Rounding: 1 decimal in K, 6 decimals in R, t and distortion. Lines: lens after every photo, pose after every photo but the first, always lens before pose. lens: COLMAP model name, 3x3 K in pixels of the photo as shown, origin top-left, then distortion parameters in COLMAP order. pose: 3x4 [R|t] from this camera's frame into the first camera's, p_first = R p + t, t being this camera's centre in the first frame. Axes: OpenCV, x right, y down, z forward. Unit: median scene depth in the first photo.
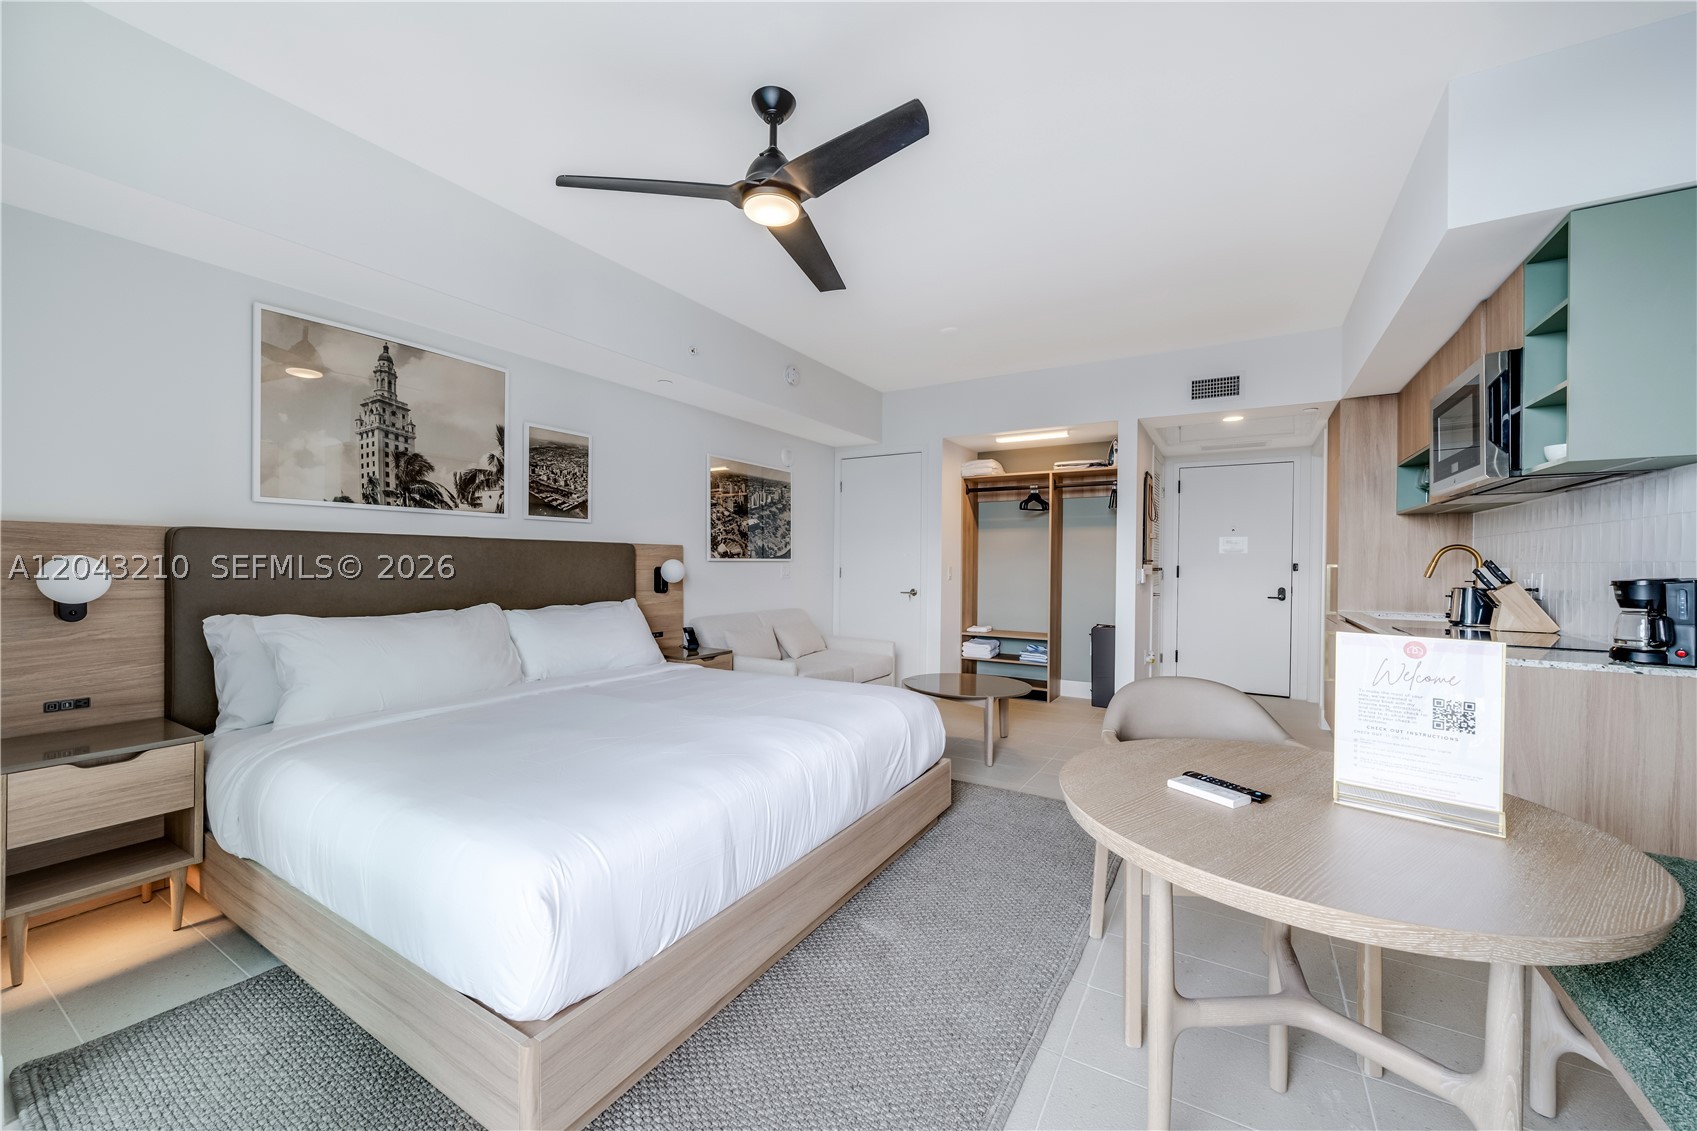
lens RADIAL K [[640.6, 0, 839.2], [0, 640.6, 566.9], [0, 0, 1]] dist [-0.014046, 0.000775]
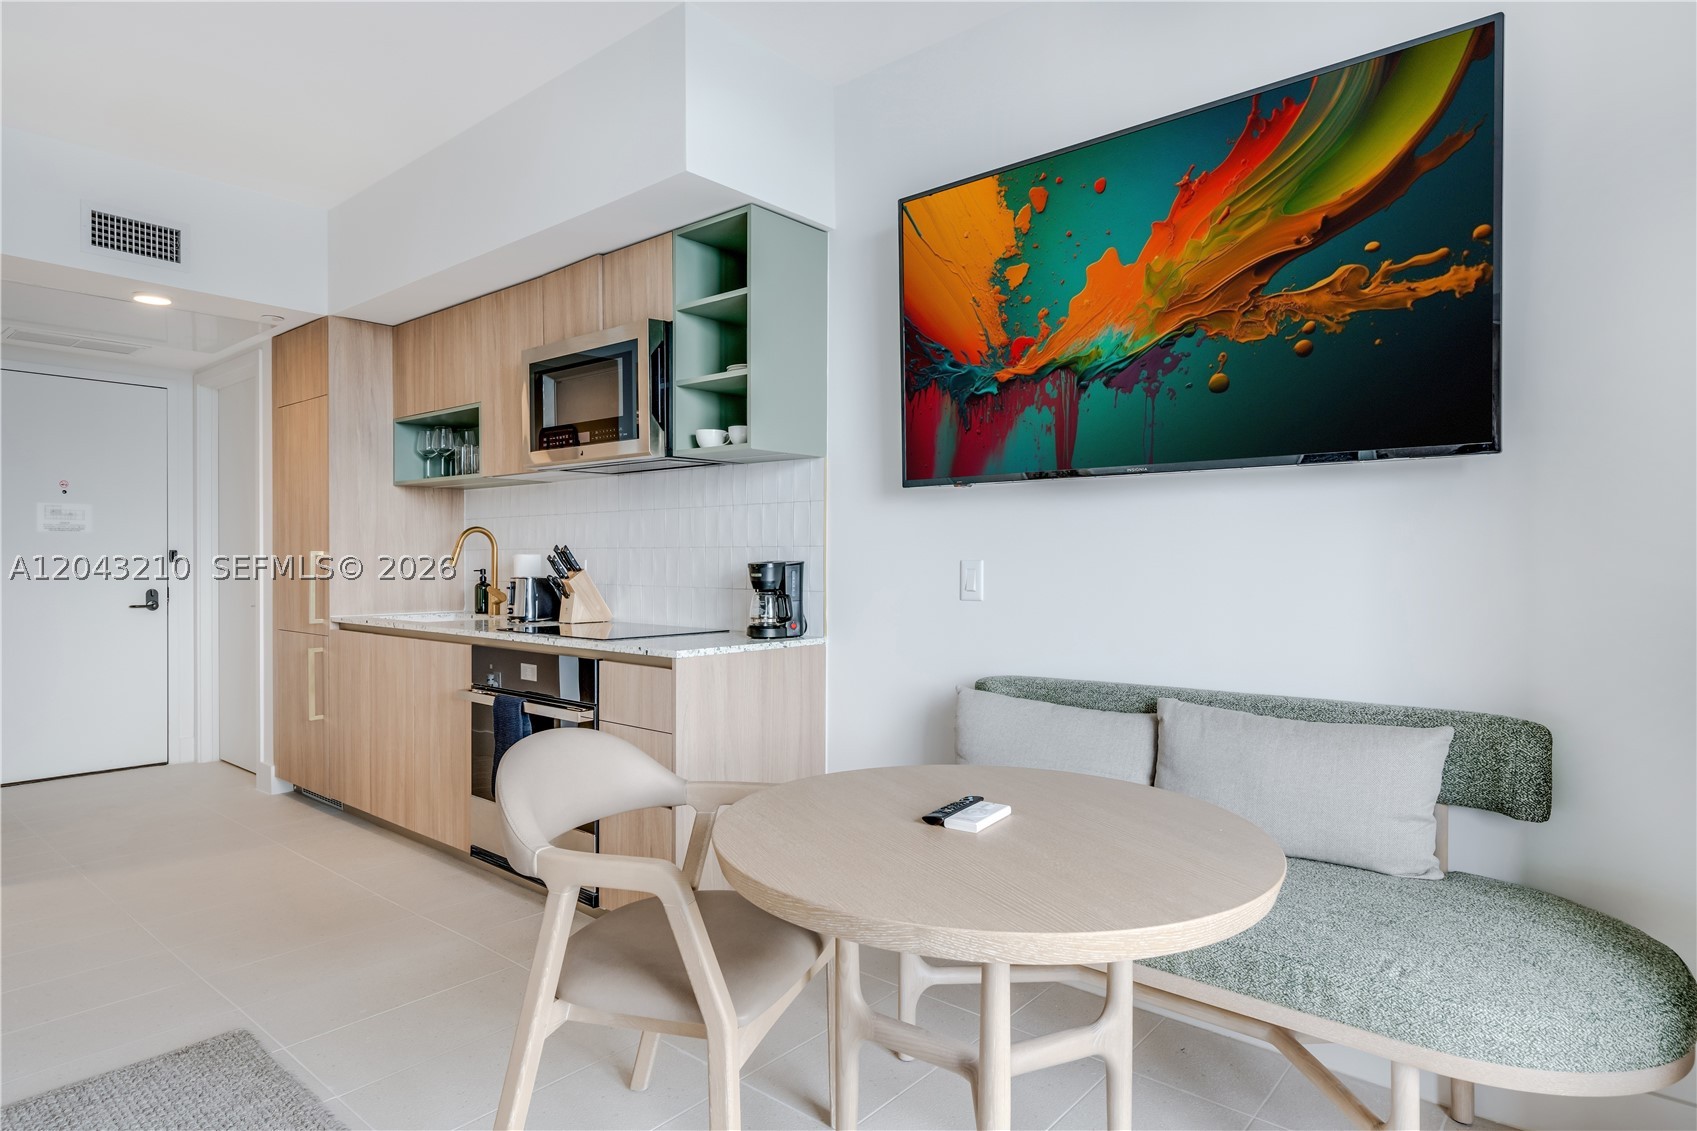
lens RADIAL K [[930.7, 0, 853.5], [0, 930.7, 570.7], [0, 0, 1]] dist [-0.010022, -0.002058]
pose [[0.135791, -0.020332, 0.990529, -0.126272], [0.005642, 0.999789, 0.019748, 0.001022], [-0.990721, 0.002907, 0.135877, 0.242566]]
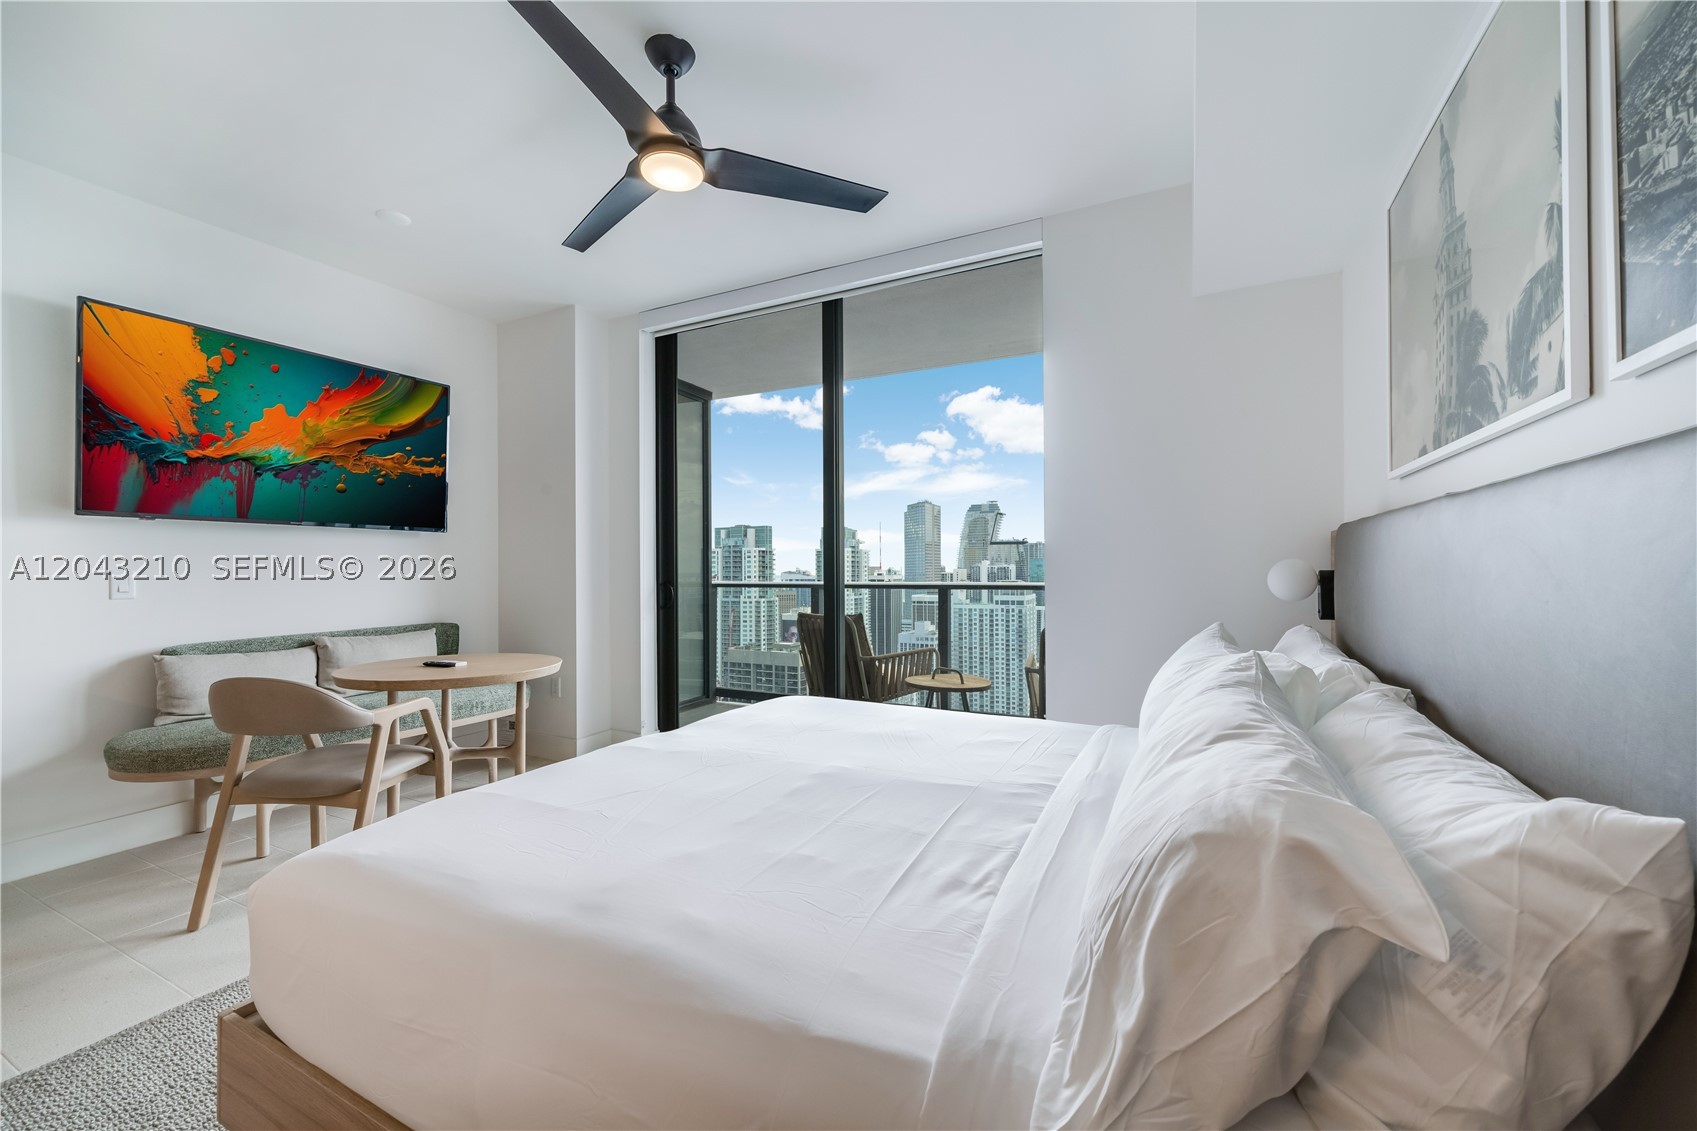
lens RADIAL K [[685.7, 0, 831.9], [0, 685.7, 561.9], [0, 0, 1]] dist [0.001065, 0.001401]
pose [[-0.997568, -0.004884, -0.069529, -0.119265], [-0.004624, 0.999982, -0.003900, -0.001866], [0.069547, -0.003569, -0.997572, 0.883234]]
